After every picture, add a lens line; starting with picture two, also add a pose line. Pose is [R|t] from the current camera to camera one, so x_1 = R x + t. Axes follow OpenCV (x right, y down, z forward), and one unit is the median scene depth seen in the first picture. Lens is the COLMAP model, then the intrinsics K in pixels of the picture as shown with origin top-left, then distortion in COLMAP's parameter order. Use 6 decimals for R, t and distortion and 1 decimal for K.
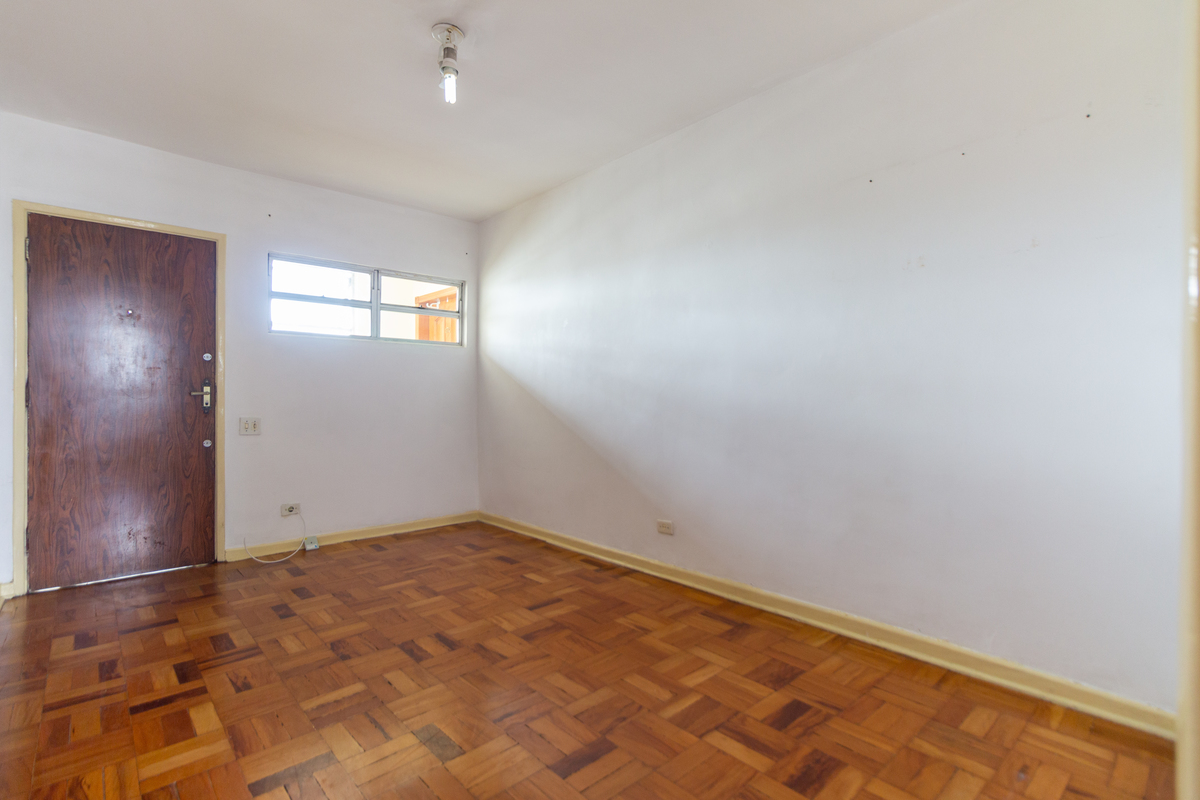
lens RADIAL K [[560.0, 0, 600.0], [0, 560.0, 400.0], [0, 0, 1]] dist [-0.000250, -0.000108]
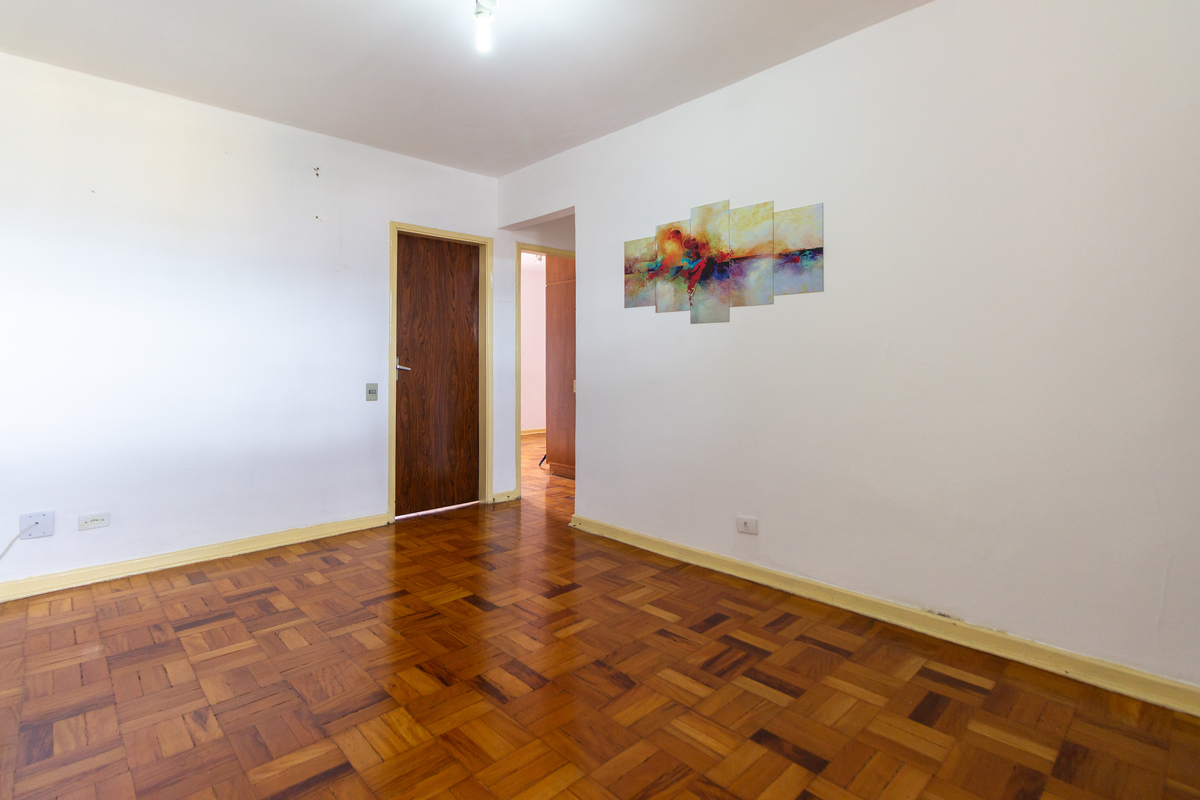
lens RADIAL K [[586.6, 0, 630.3], [0, 586.6, 353.9], [0, 0, 1]] dist [-0.000321, -0.000207]
pose [[-0.998338, -0.000128, -0.057635, -0.427979], [0.000574, 0.999926, -0.012159, -0.025507], [0.057632, -0.012172, -0.998264, 1.852875]]
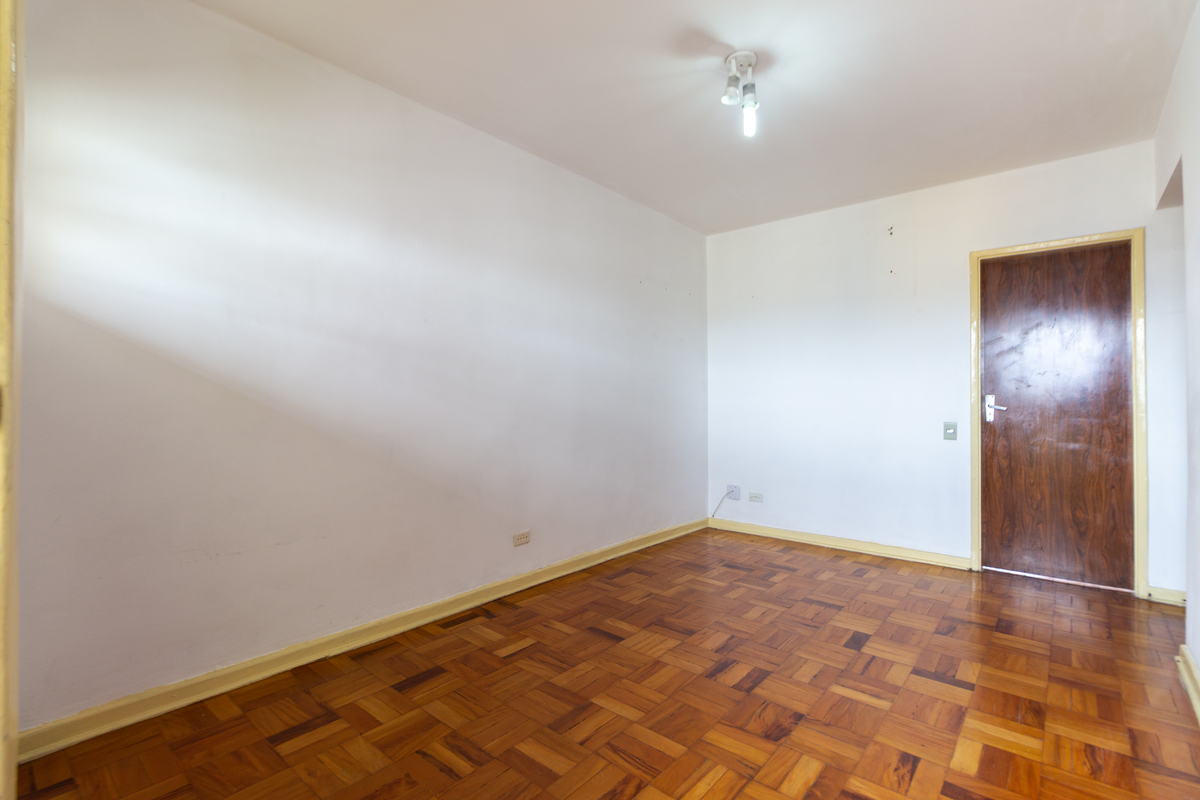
lens RADIAL K [[560.0, 0, 600.0], [0, 560.0, 400.0], [0, 0, 1]] dist [-0.000250, -0.000108]
pose [[-0.130147, -0.001528, 0.991494, -1.209056], [-0.000073, 0.999999, 0.001531, -0.028488], [-0.991495, 0.000127, -0.130147, 1.344185]]
